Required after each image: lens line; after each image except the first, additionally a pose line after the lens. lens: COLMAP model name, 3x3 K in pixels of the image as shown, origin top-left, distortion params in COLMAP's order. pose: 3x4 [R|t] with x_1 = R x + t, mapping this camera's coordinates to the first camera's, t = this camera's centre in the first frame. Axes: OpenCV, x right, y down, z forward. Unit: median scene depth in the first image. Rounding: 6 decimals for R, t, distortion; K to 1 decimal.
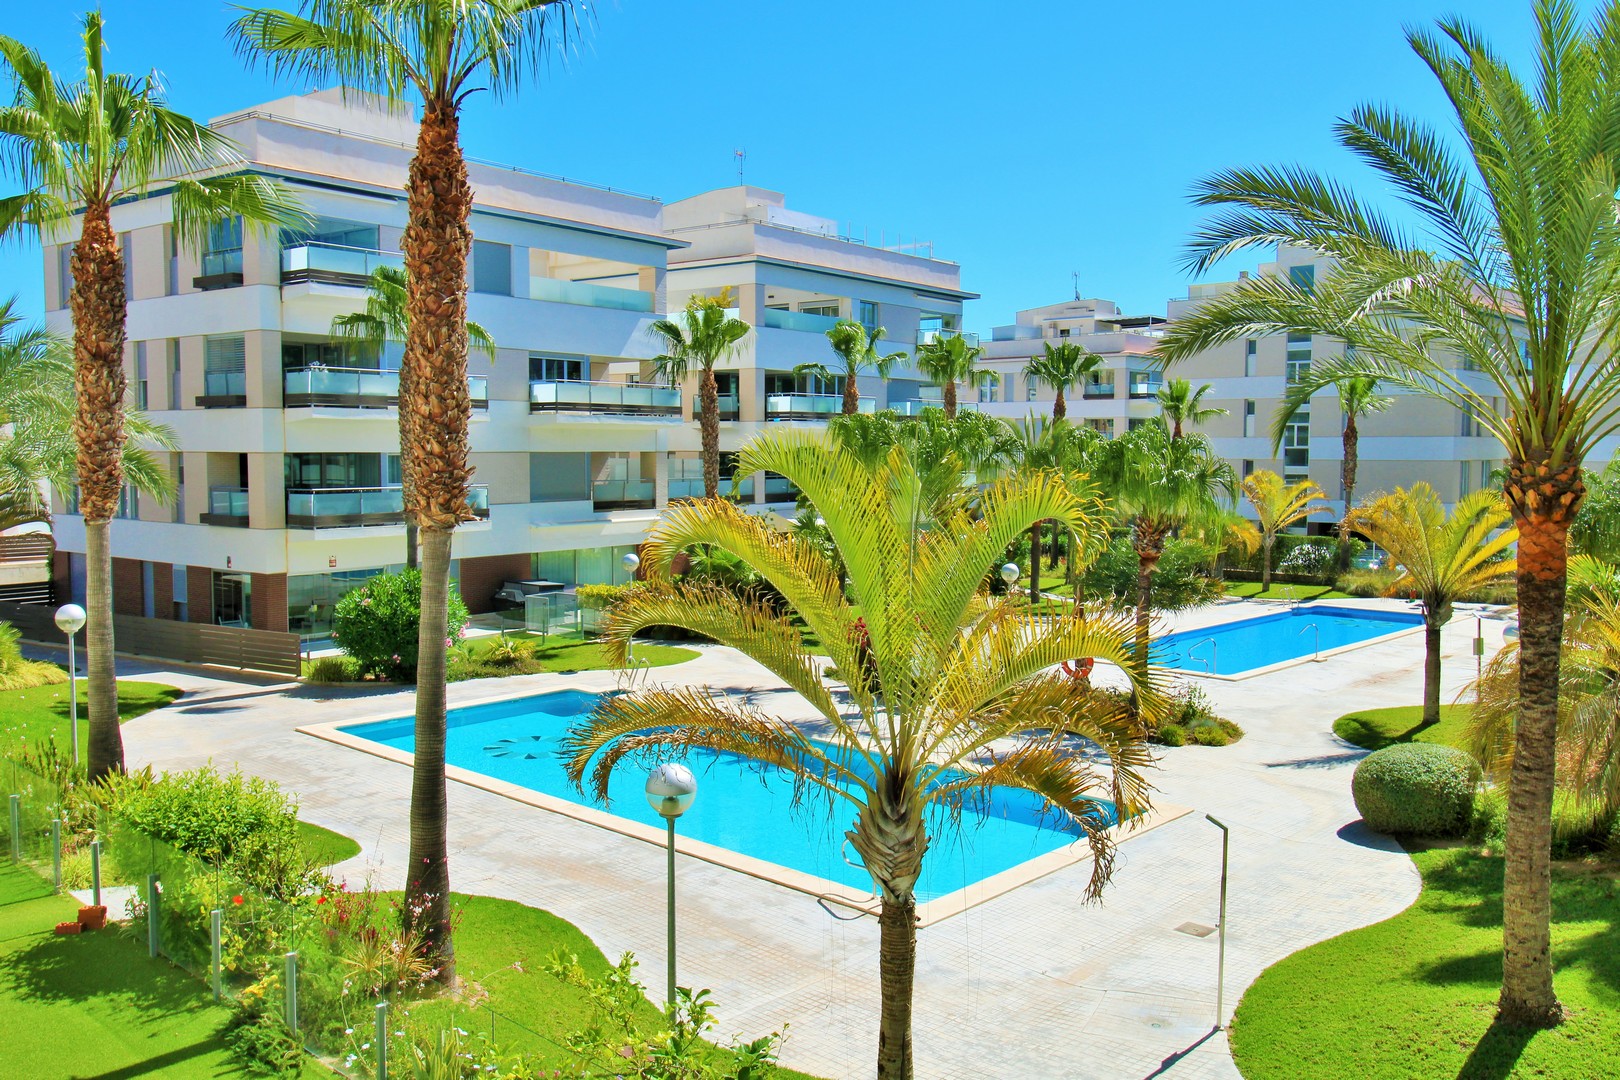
lens RADIAL K [[1318.0, 0, 810.0], [0, 1318.0, 540.0], [0, 0, 1]] dist [0.010279, -0.005568]
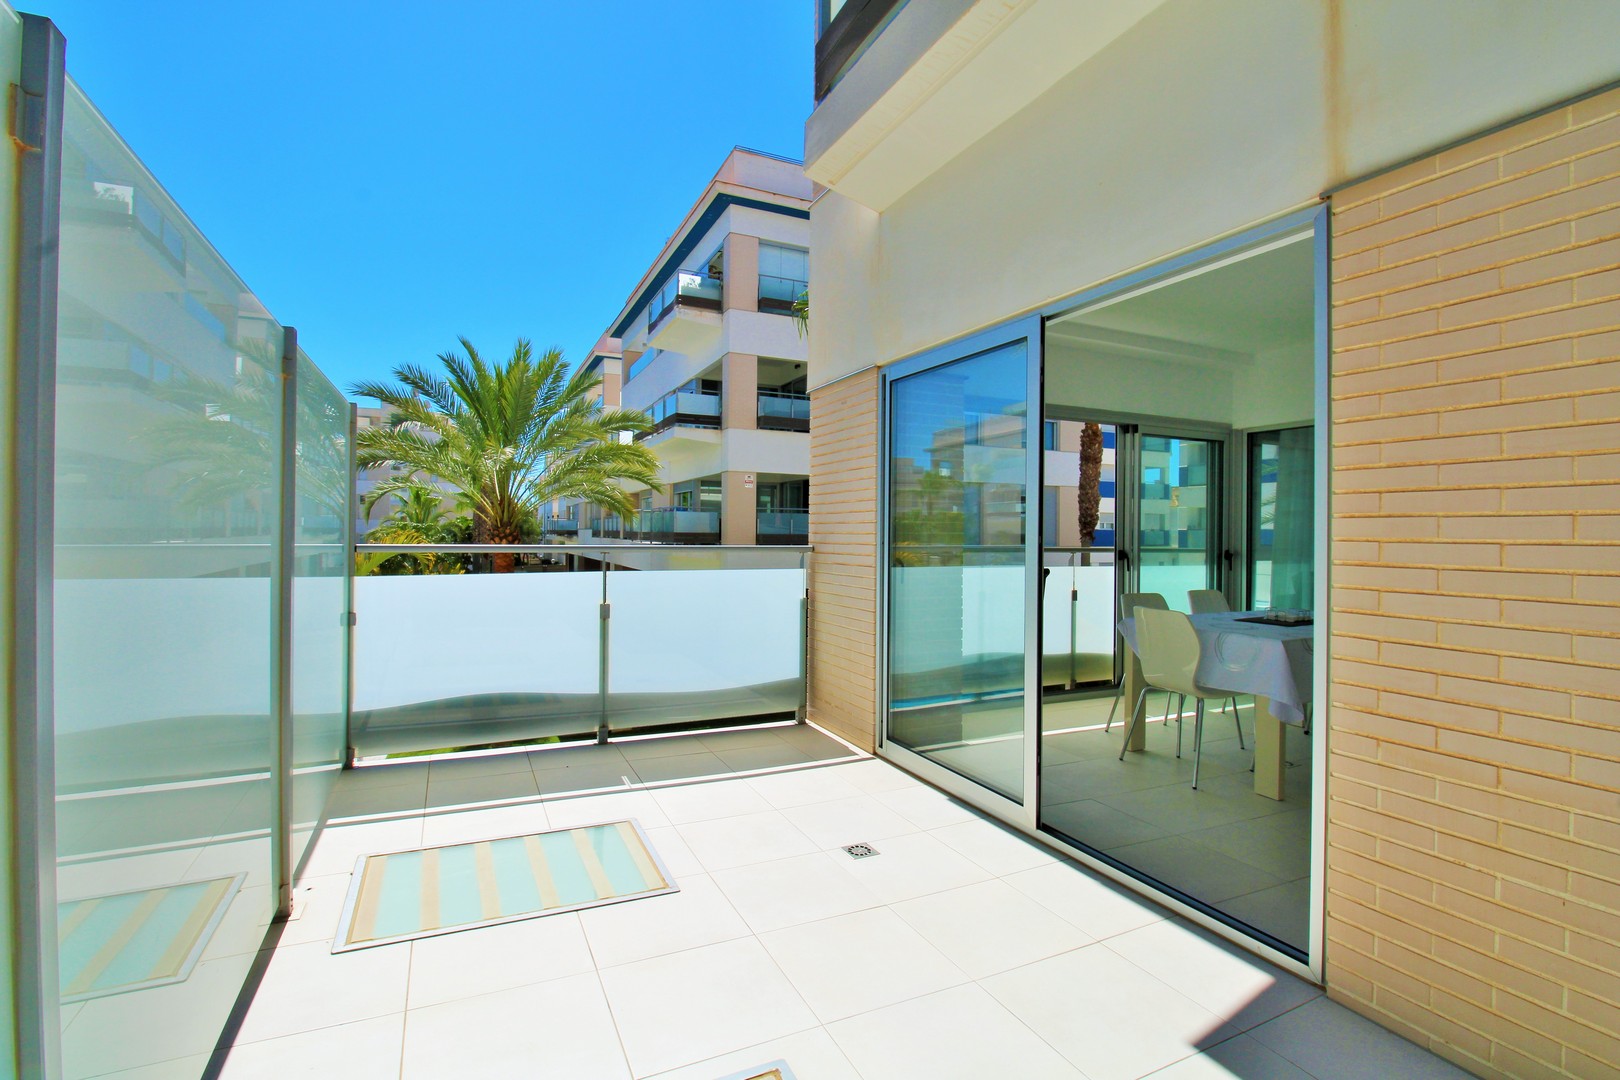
lens RADIAL K [[745.9, 0, 812.8], [0, 745.9, 534.9], [0, 0, 1]] dist [0.000426, -0.015038]
pose [[0.364392, -0.000664, 0.931245, -0.194859], [0.055100, 0.998263, -0.020849, 0.005391], [-0.929614, 0.058909, 0.363796, -0.011353]]
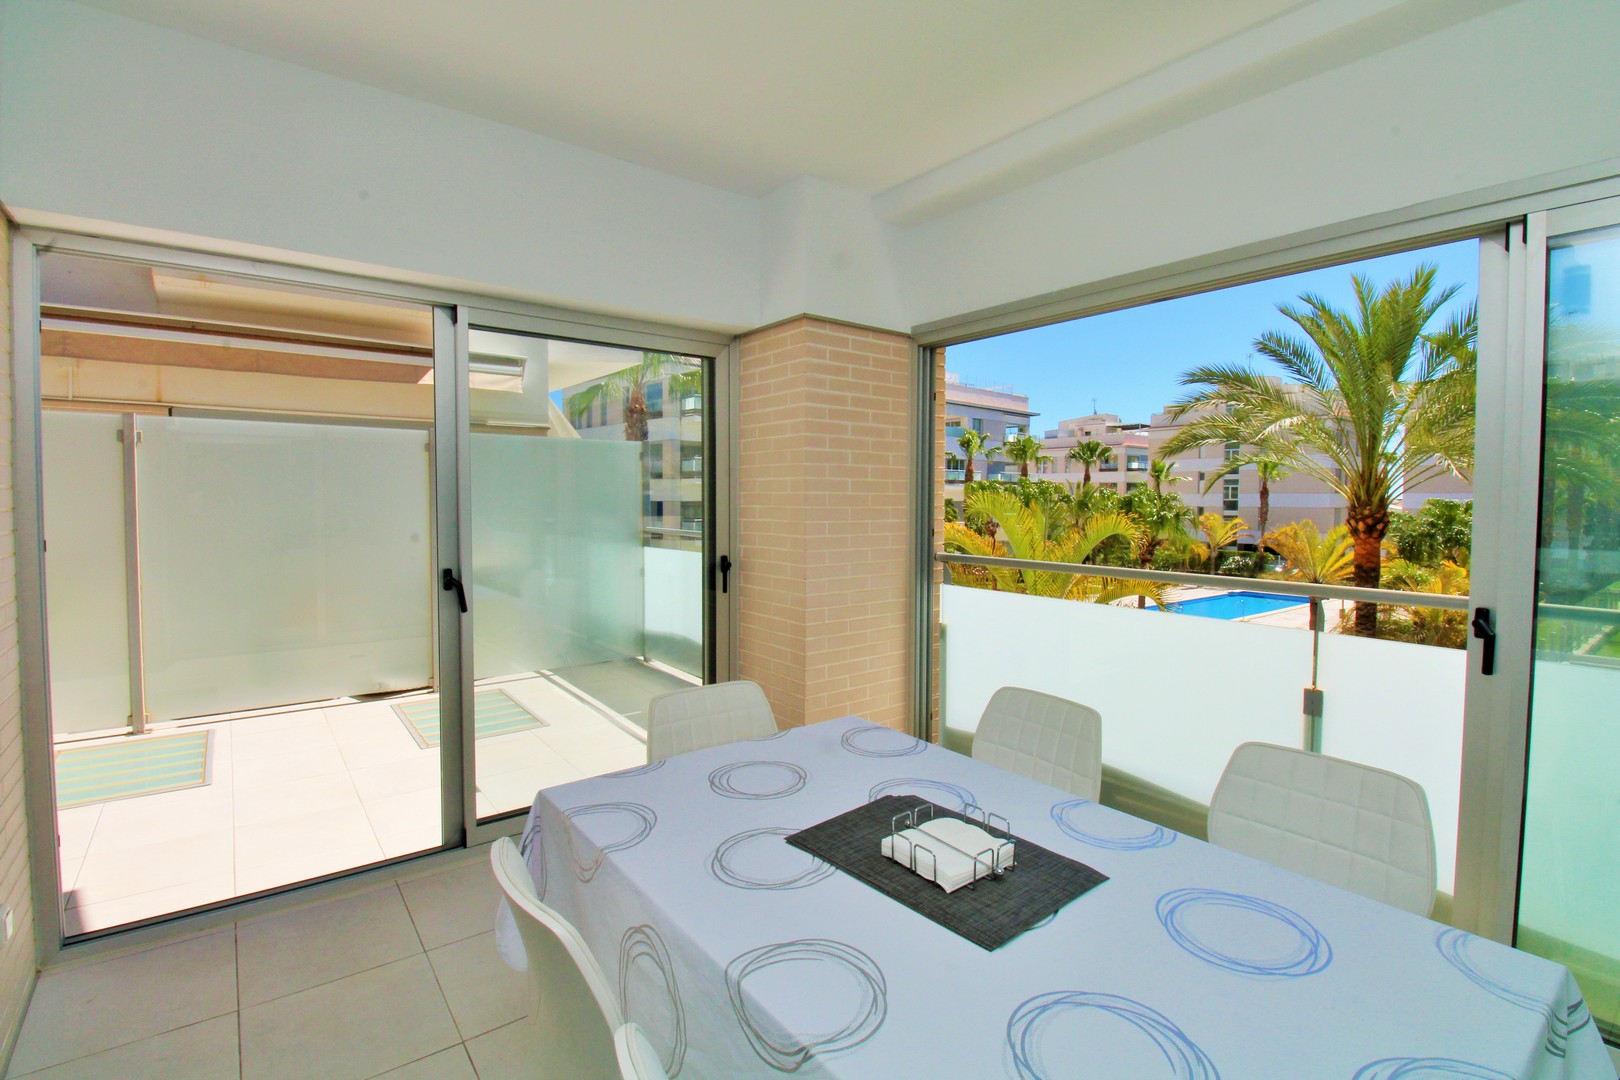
lens RADIAL K [[747.8, 0, 815.4], [0, 747.8, 524.6], [0, 0, 1]] dist [0.001460, -0.013846]
pose [[0.988231, 0.007185, -0.152803, -0.034125], [-0.012584, 0.999329, -0.034395, 0.005616], [0.152453, 0.035913, 0.987658, -0.084909]]
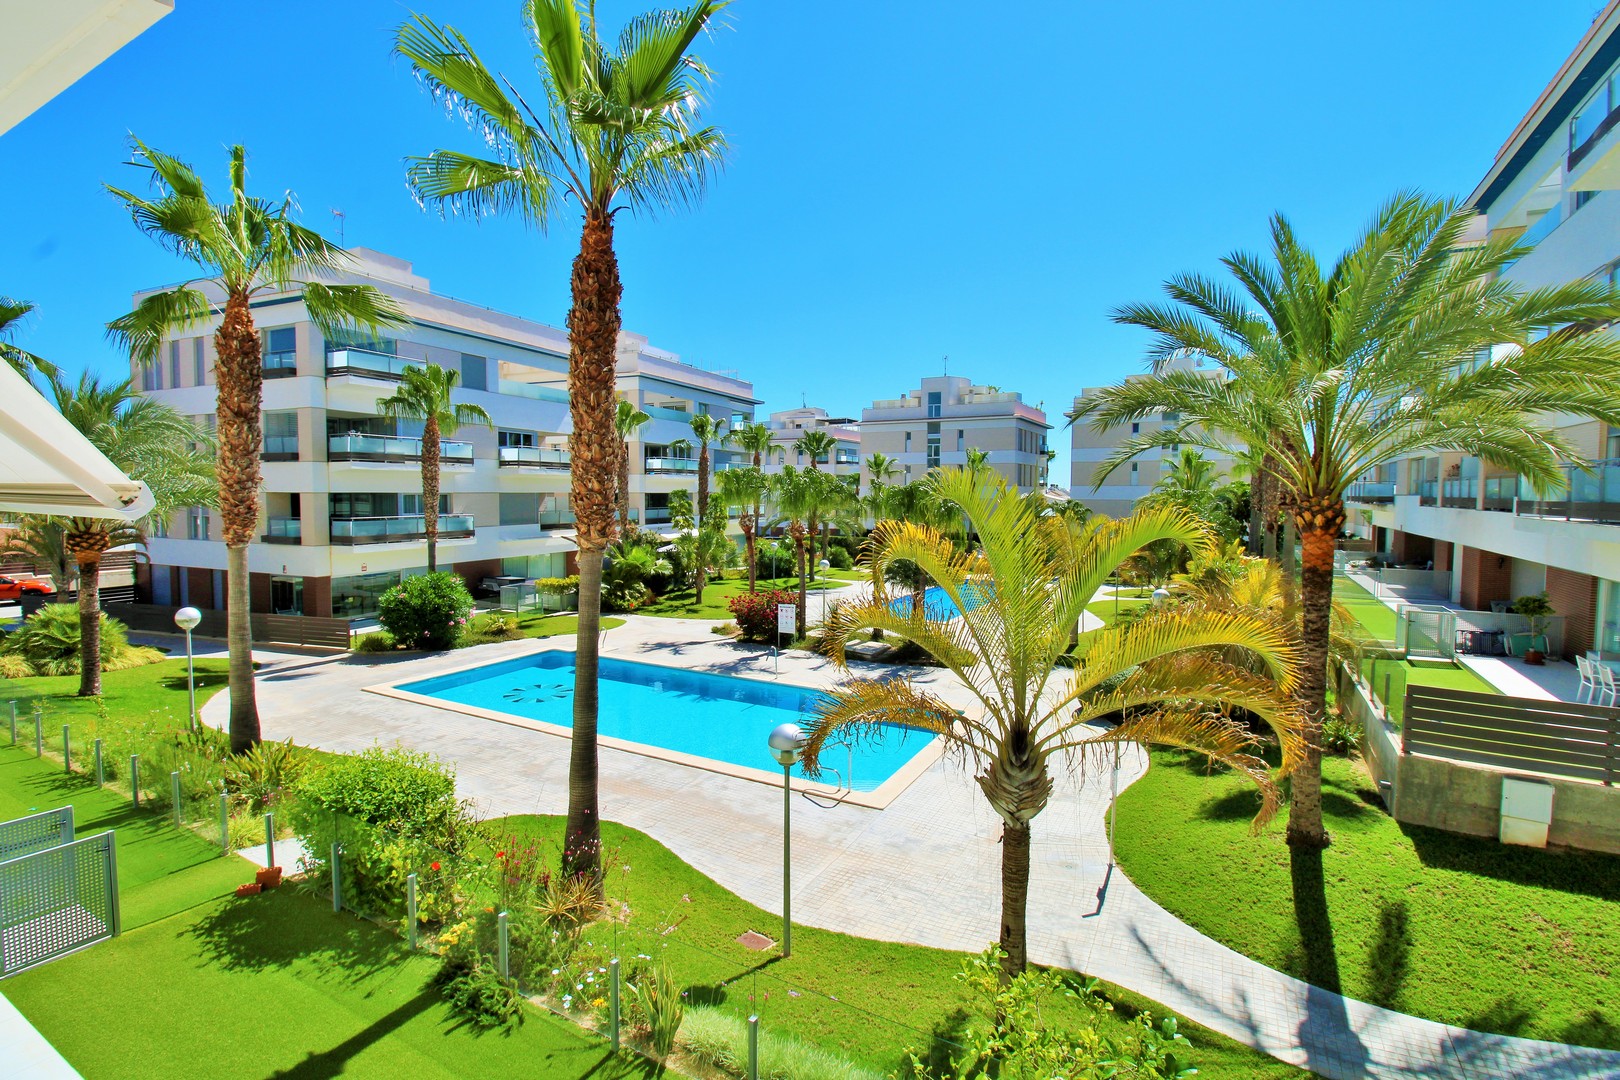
lens RADIAL K [[745.9, 0, 812.8], [0, 745.9, 534.9], [0, 0, 1]] dist [0.000426, -0.015038]
pose [[0.970253, -0.011762, 0.241807, -0.099255], [0.014638, 0.999842, -0.010100, -0.004900], [-0.241650, 0.013340, 0.970272, 0.100580]]
